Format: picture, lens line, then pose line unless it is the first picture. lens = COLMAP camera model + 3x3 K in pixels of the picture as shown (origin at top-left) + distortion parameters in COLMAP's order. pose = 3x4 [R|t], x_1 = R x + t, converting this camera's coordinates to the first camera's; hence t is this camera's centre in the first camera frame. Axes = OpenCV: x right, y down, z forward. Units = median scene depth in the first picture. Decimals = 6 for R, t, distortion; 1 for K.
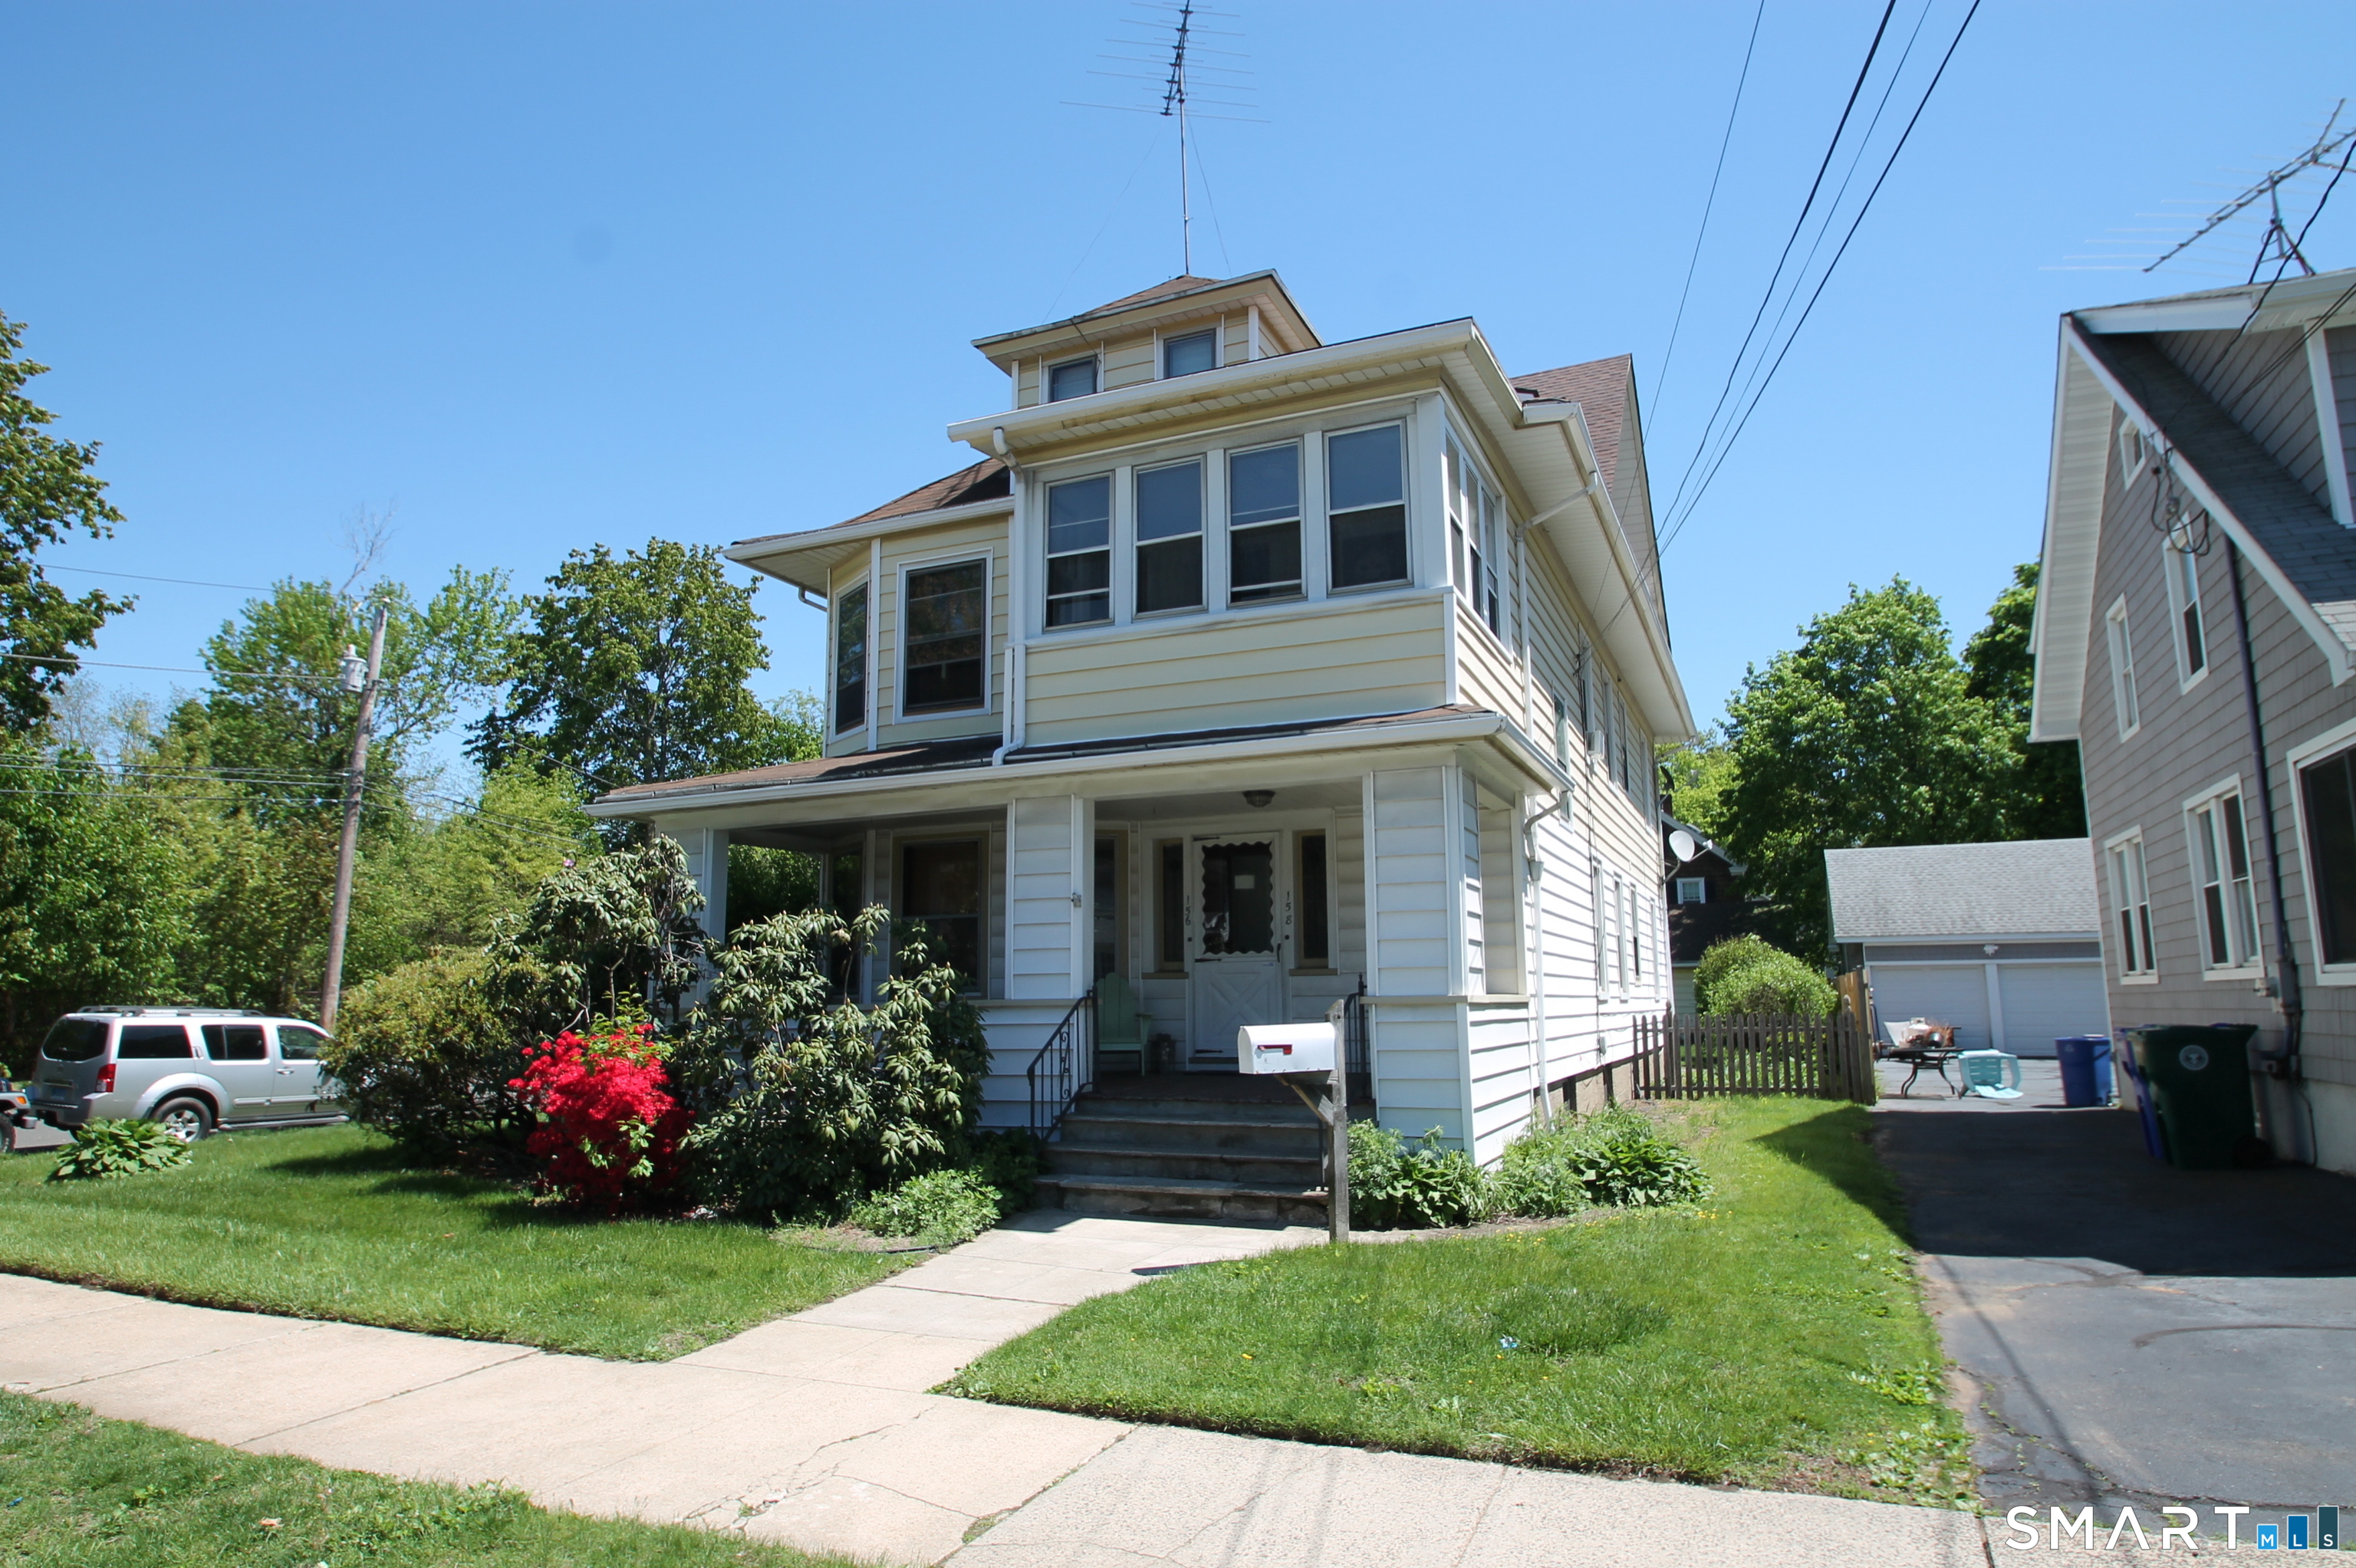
lens RADIAL K [[1348.4, 0, 1178.0], [0, 1348.4, 784.0], [0, 0, 1]] dist [-0.027105, -0.000243]
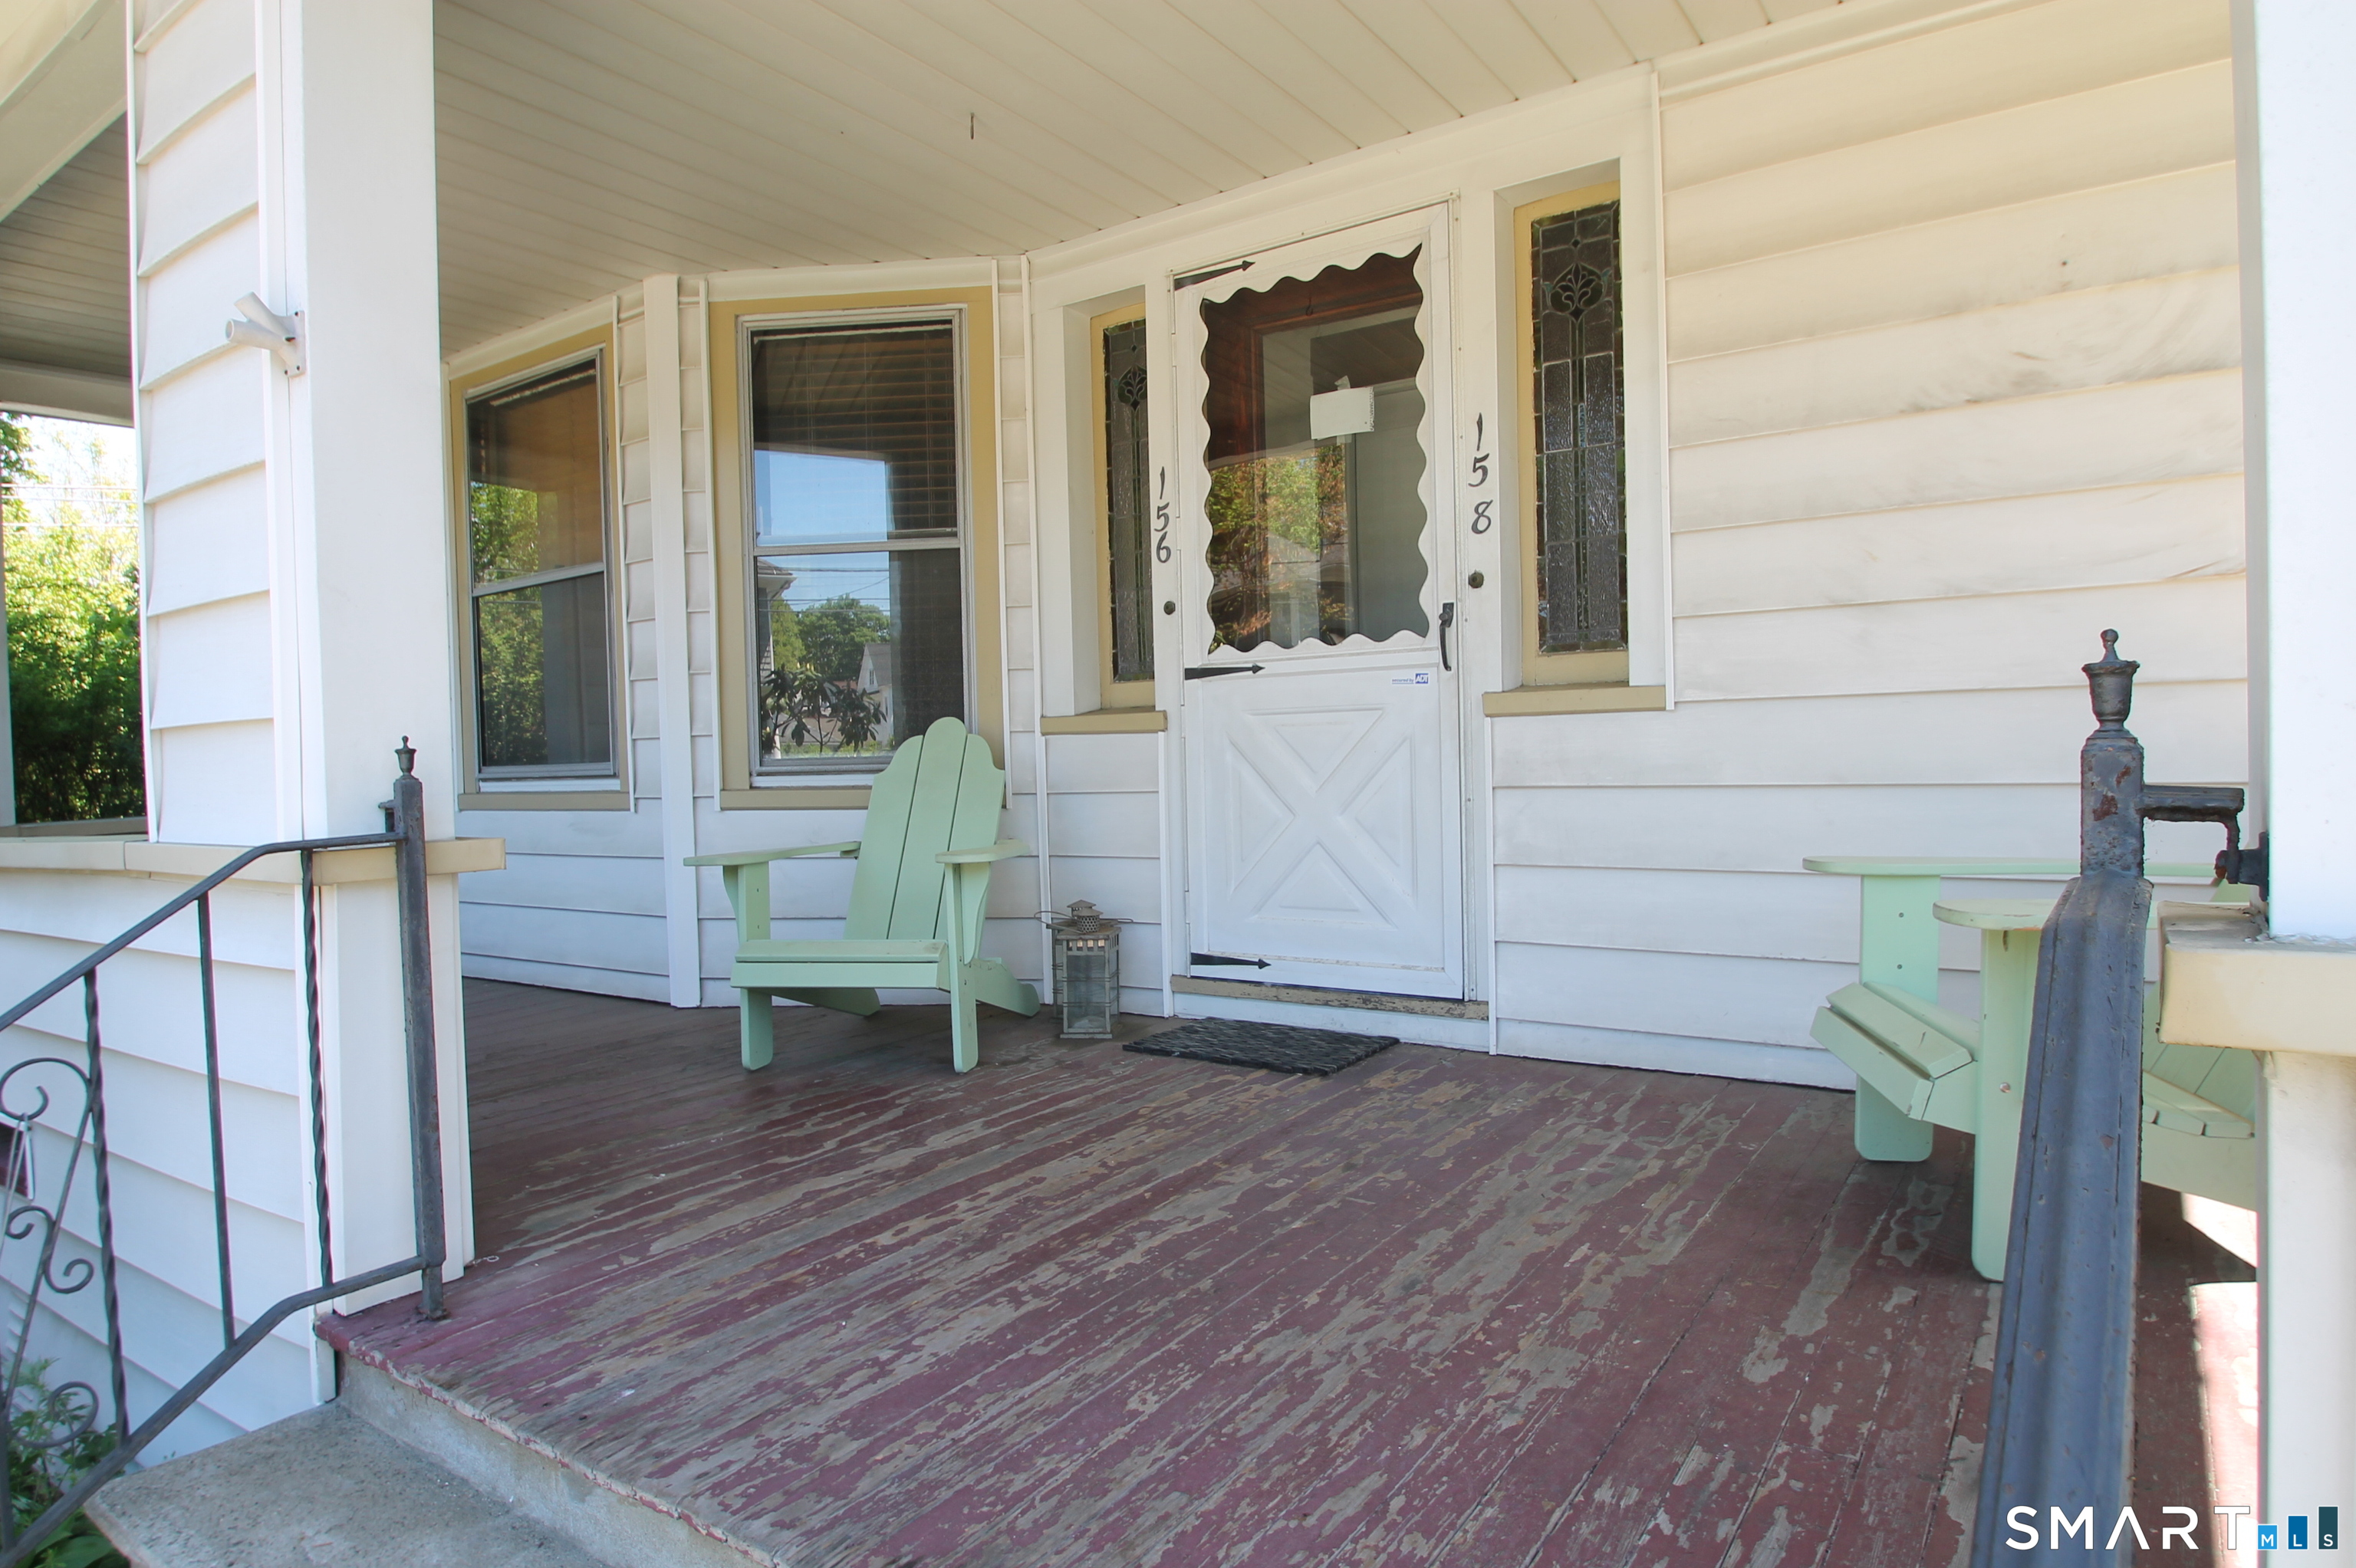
lens RADIAL K [[1348.4, 0, 1178.0], [0, 1348.4, 784.0], [0, 0, 1]] dist [-0.027105, -0.000243]
pose [[0.978170, -0.009589, -0.207584, 0.077073], [0.047770, 0.982558, 0.179714, 0.100943], [0.202240, -0.185707, 0.961567, 0.702138]]
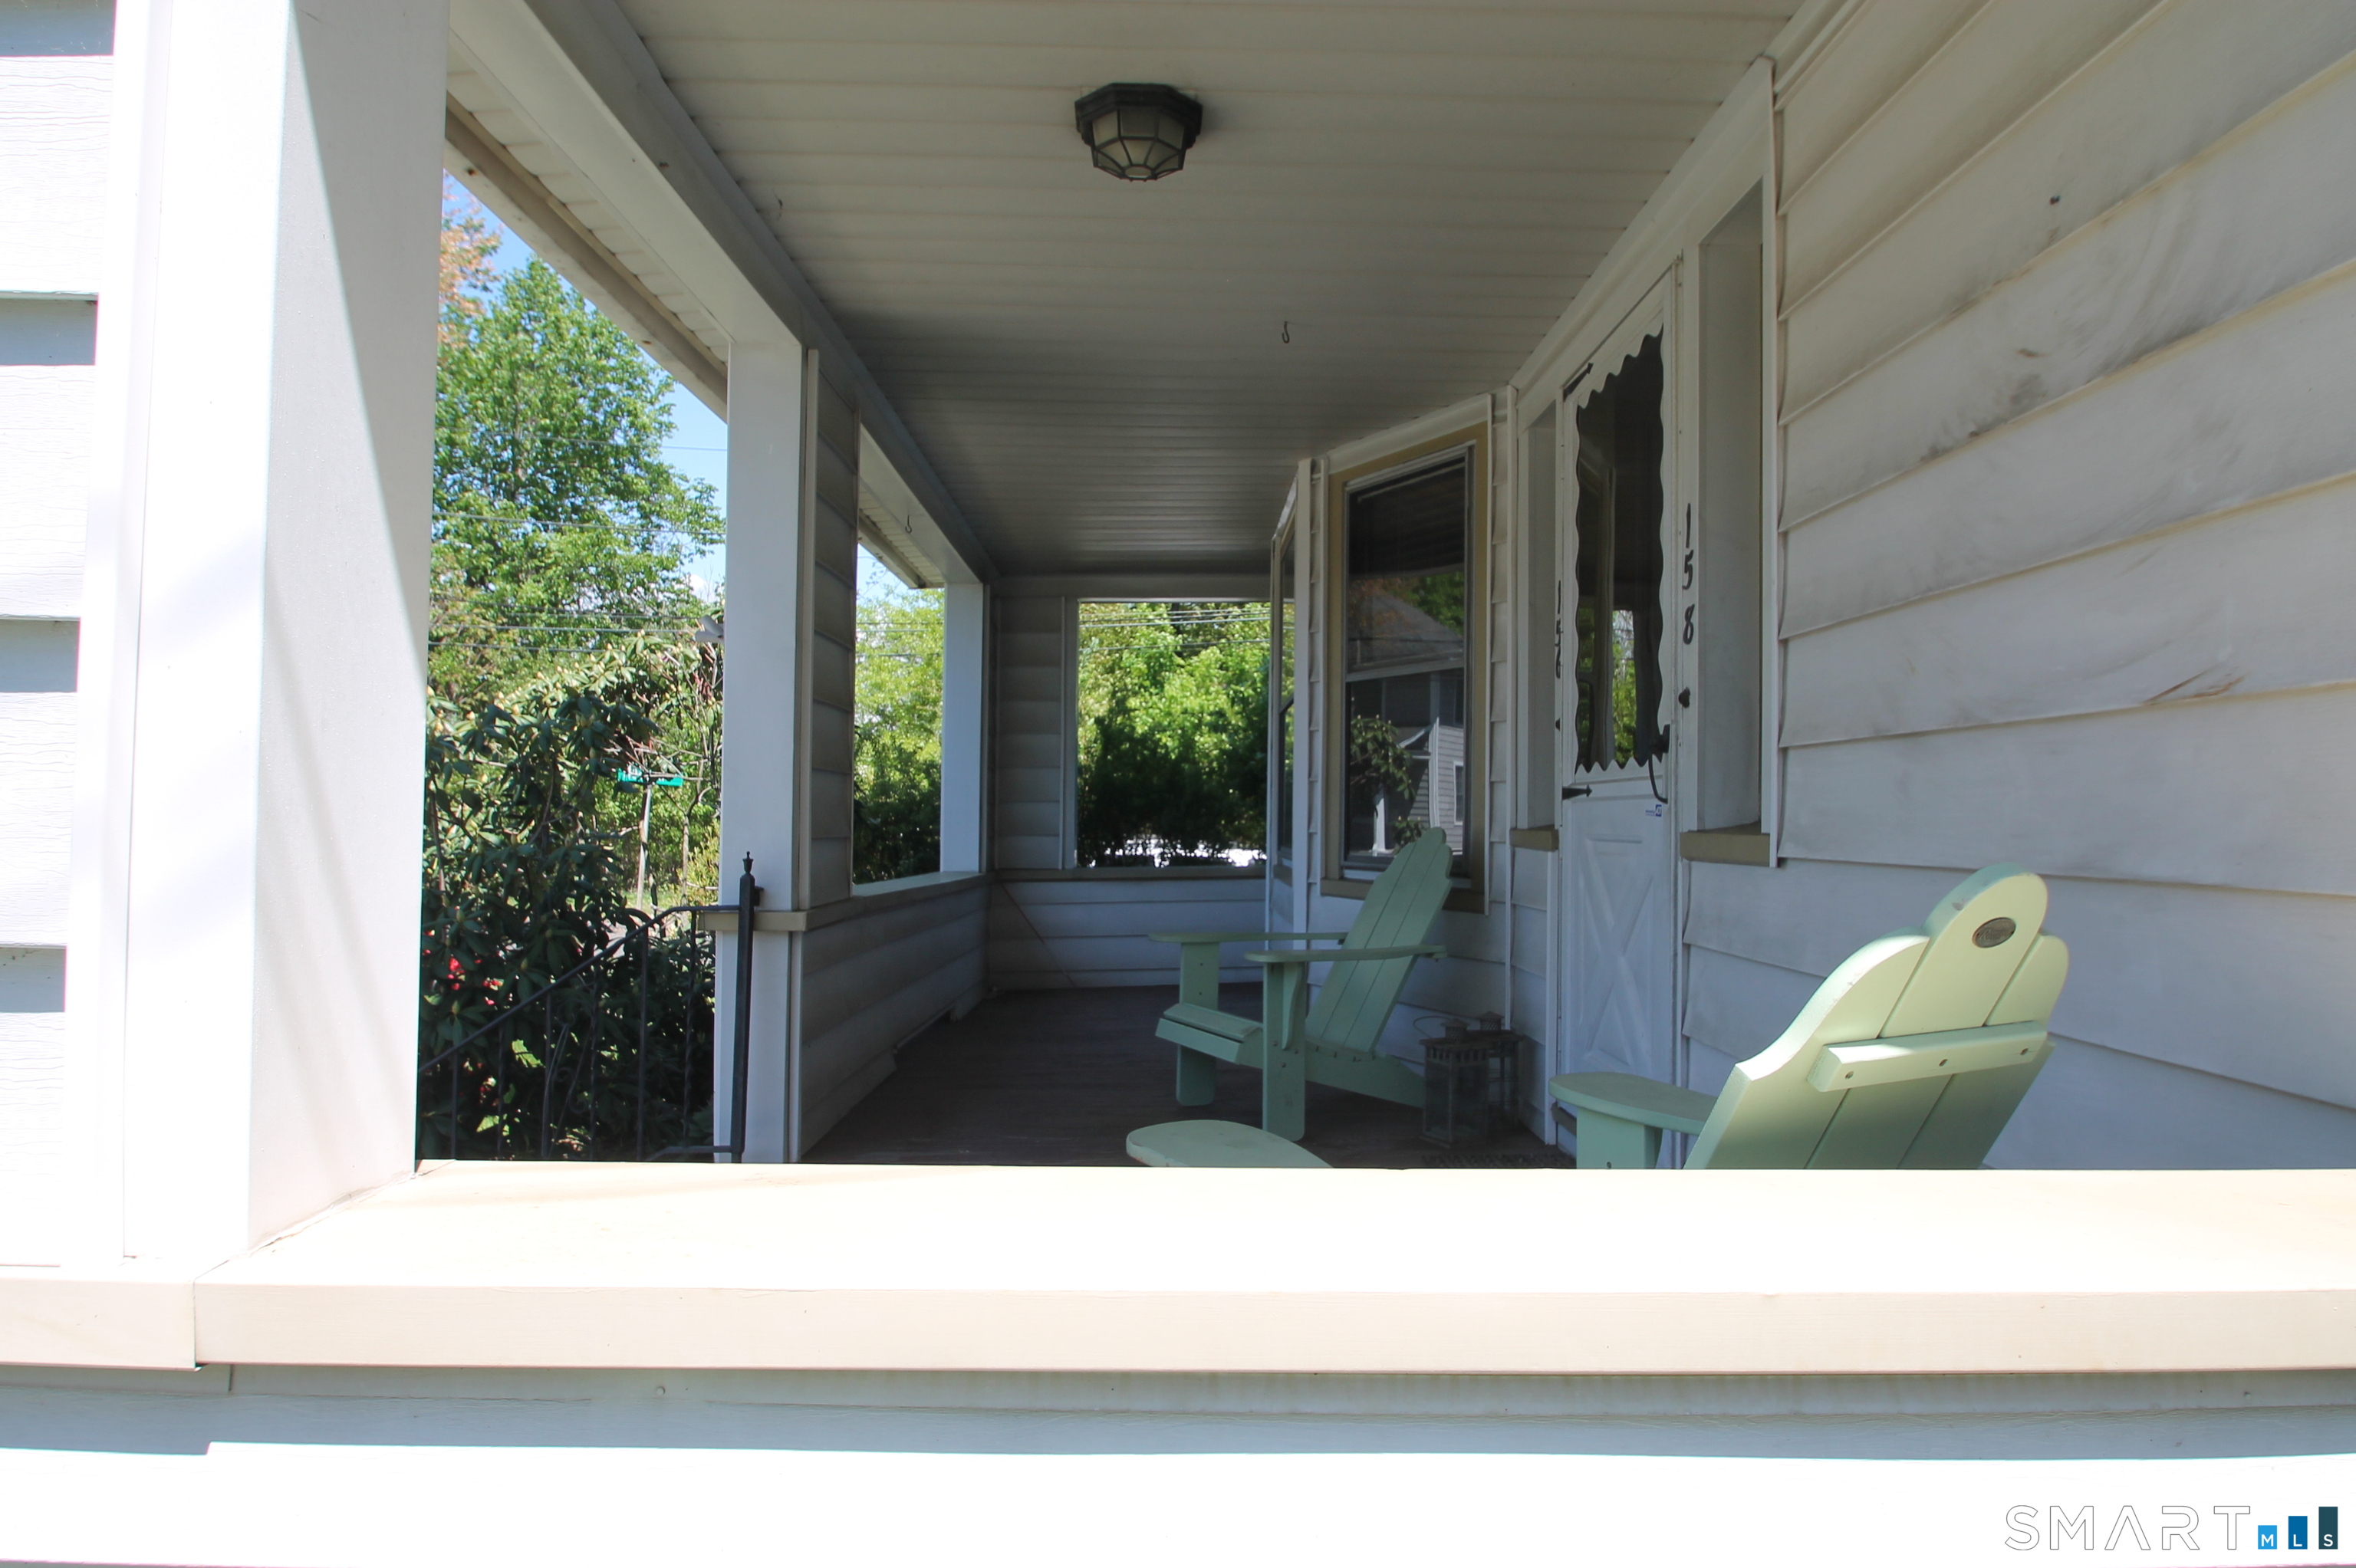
lens RADIAL K [[1348.4, 0, 1178.0], [0, 1348.4, 784.0], [0, 0, 1]] dist [-0.027105, -0.000243]
pose [[0.413563, -0.010774, -0.910412, 0.257719], [0.134546, 0.989675, 0.049406, 0.103616], [0.900479, -0.142925, 0.410743, 0.809003]]
